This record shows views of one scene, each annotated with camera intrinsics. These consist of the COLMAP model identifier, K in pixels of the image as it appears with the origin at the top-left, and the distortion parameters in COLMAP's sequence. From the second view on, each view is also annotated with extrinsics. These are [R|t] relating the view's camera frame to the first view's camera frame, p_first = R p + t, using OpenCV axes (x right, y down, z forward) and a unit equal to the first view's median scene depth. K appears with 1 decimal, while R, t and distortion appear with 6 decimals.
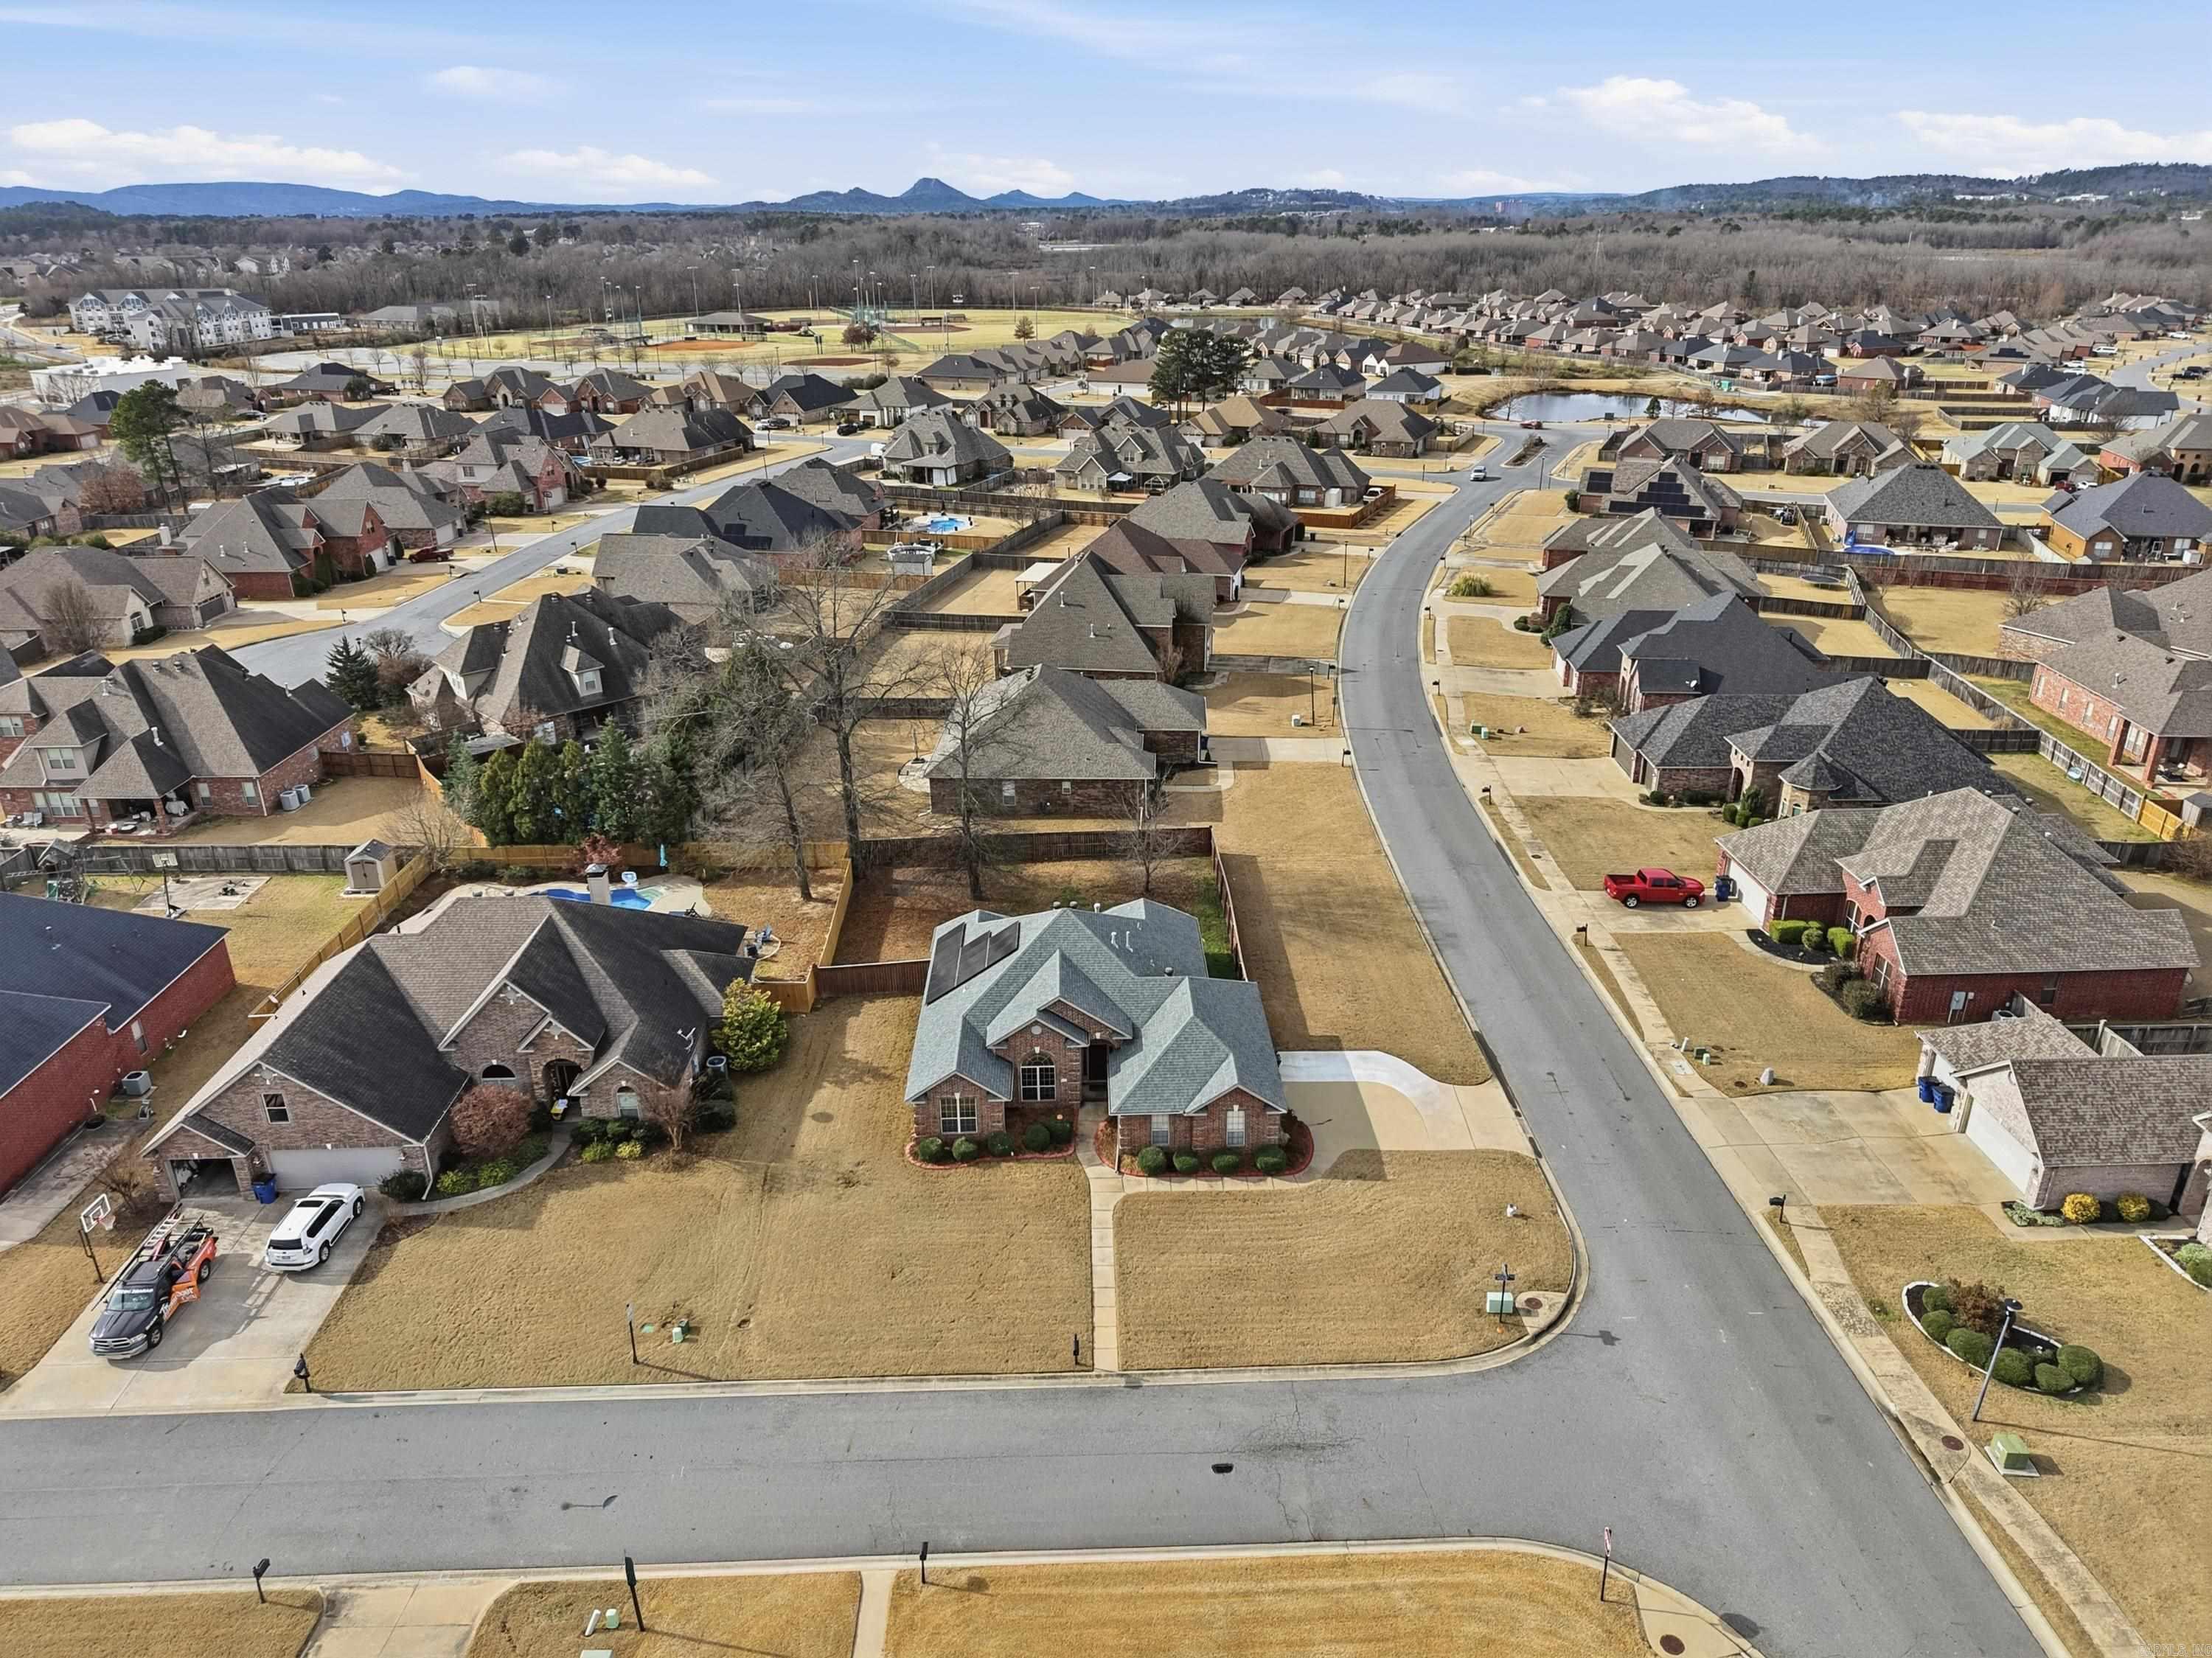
lens RADIAL K [[1474.6, 0, 1106.0], [0, 1474.6, 829.0], [0, 0, 1]] dist [0.031107, -0.030568]
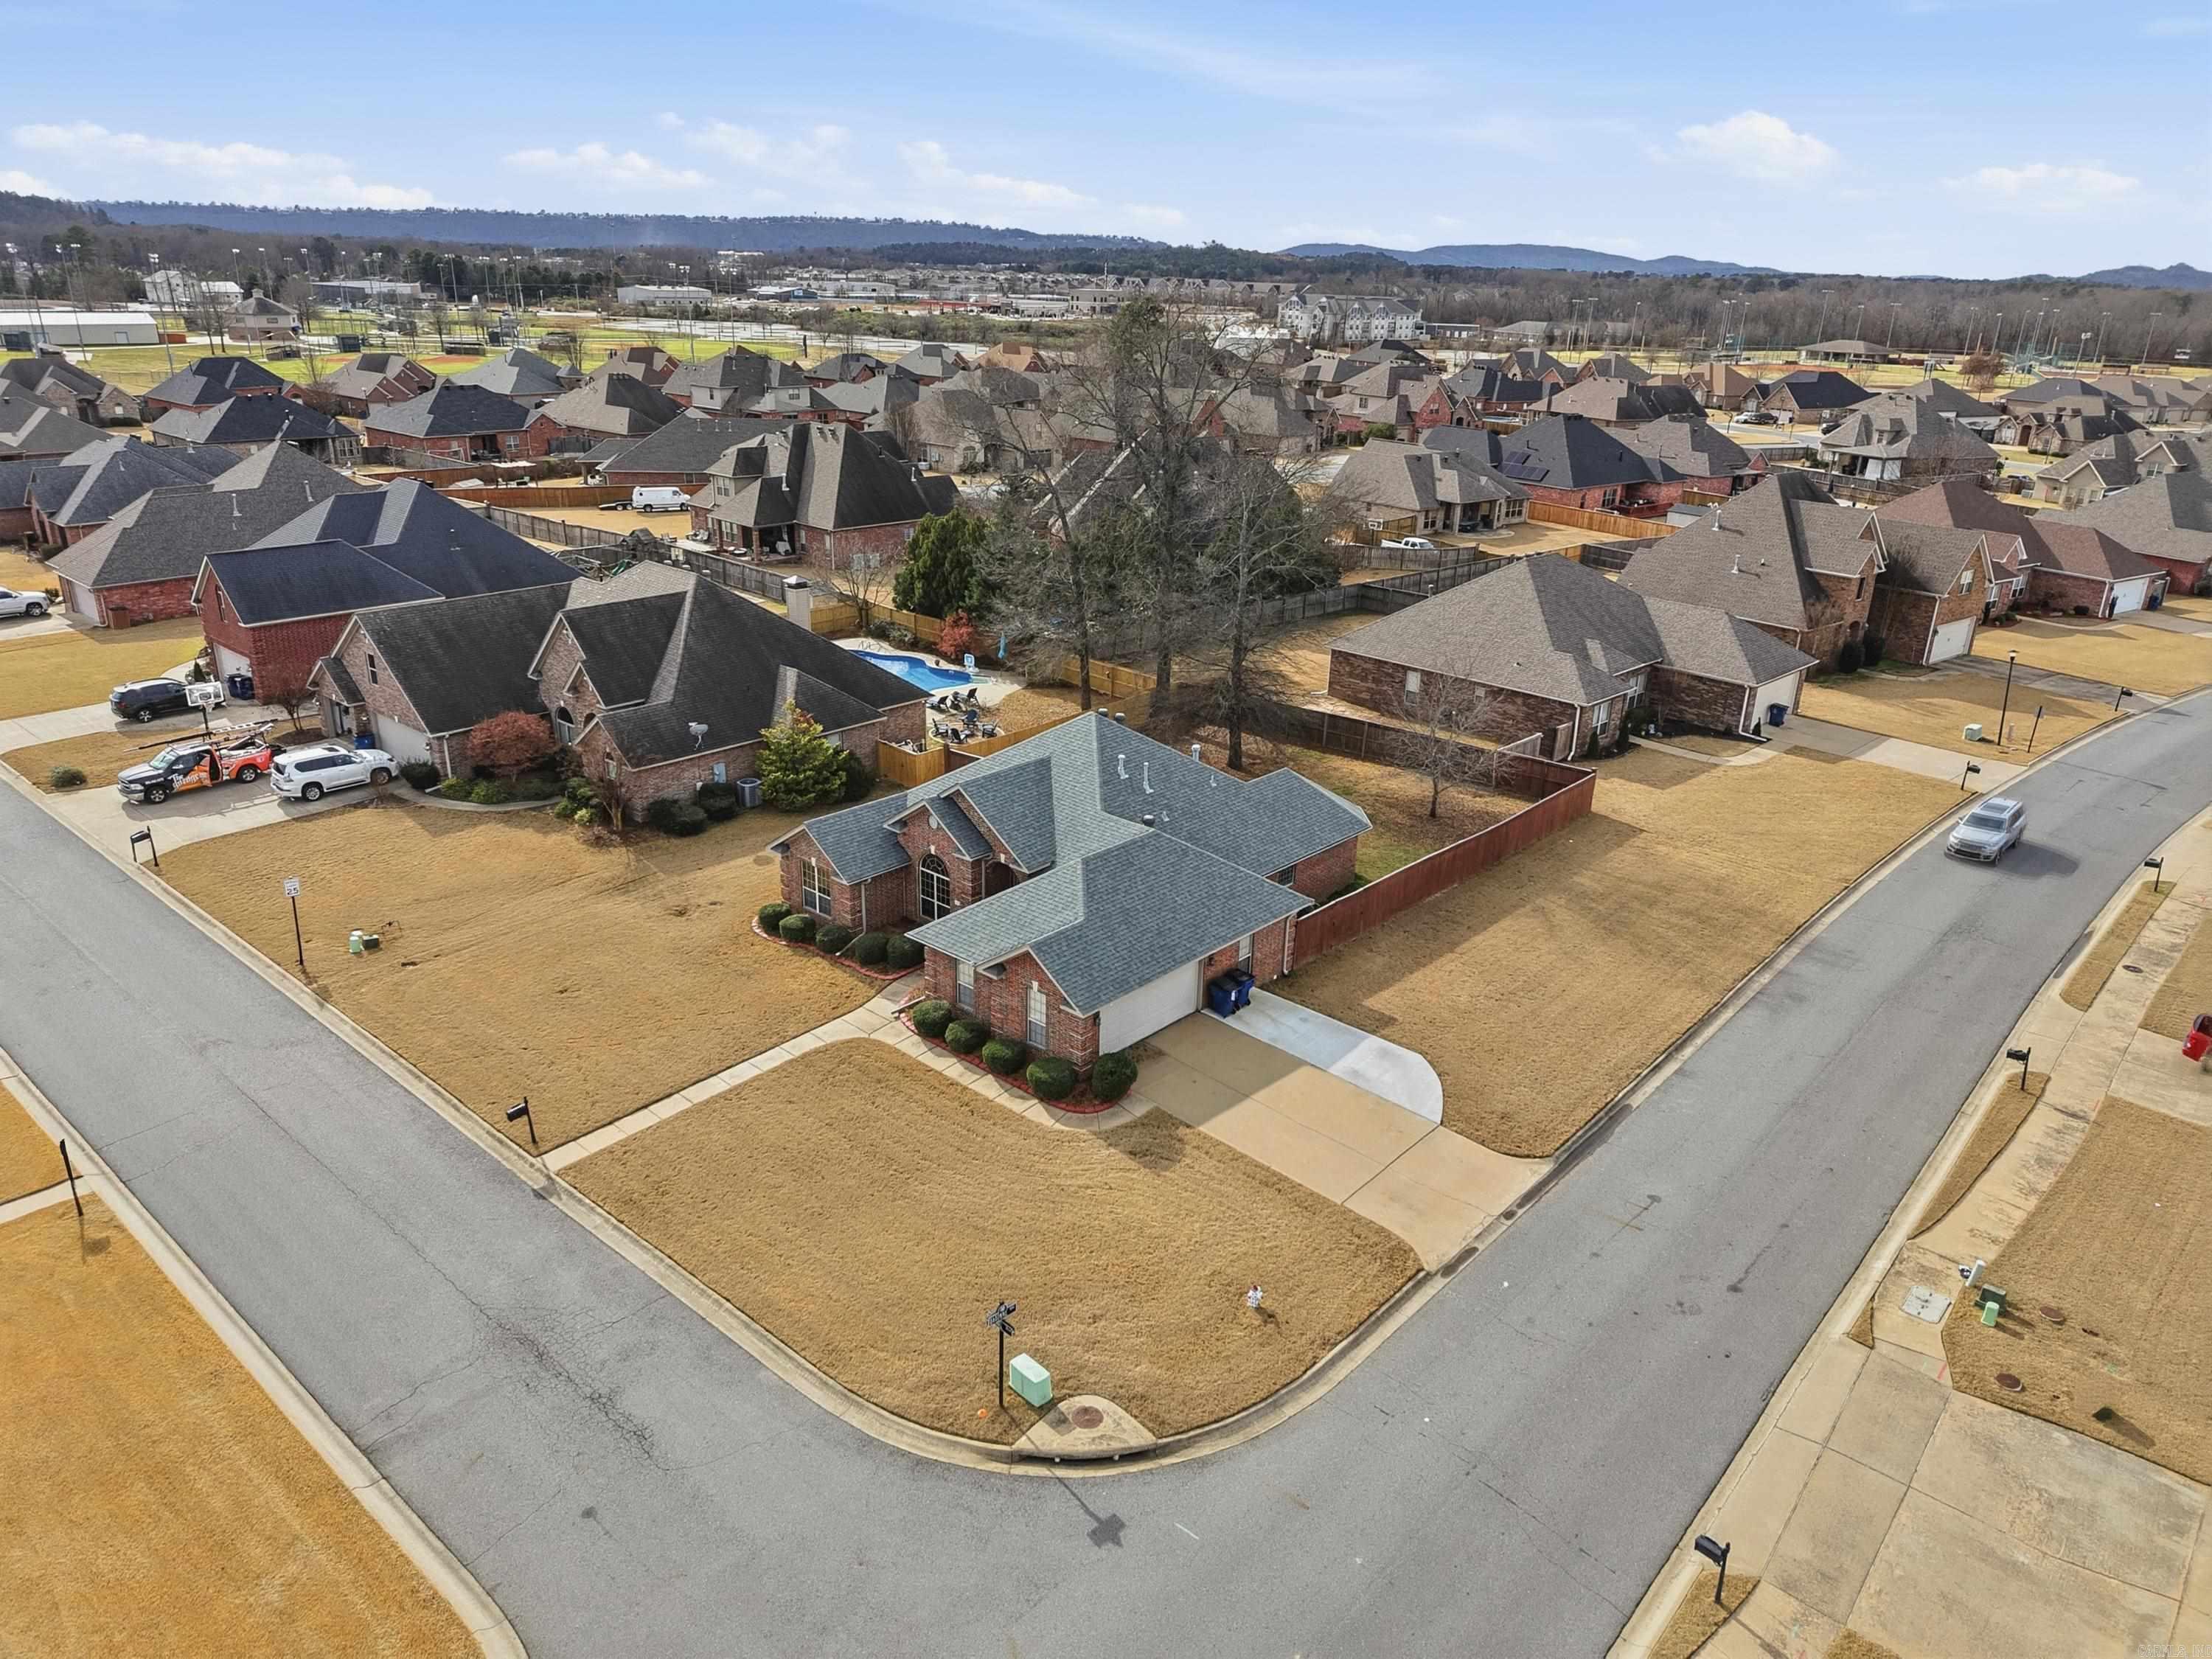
lens RADIAL K [[1474.7, 0, 1106.0], [0, 1474.7, 829.5], [0, 0, 1]] dist [0.031107, -0.030568]
pose [[0.729603, 0.270322, -0.628177, 0.487673], [-0.294932, 0.953124, 0.067604, 0.063162], [0.617005, 0.135946, 0.775128, 0.465949]]
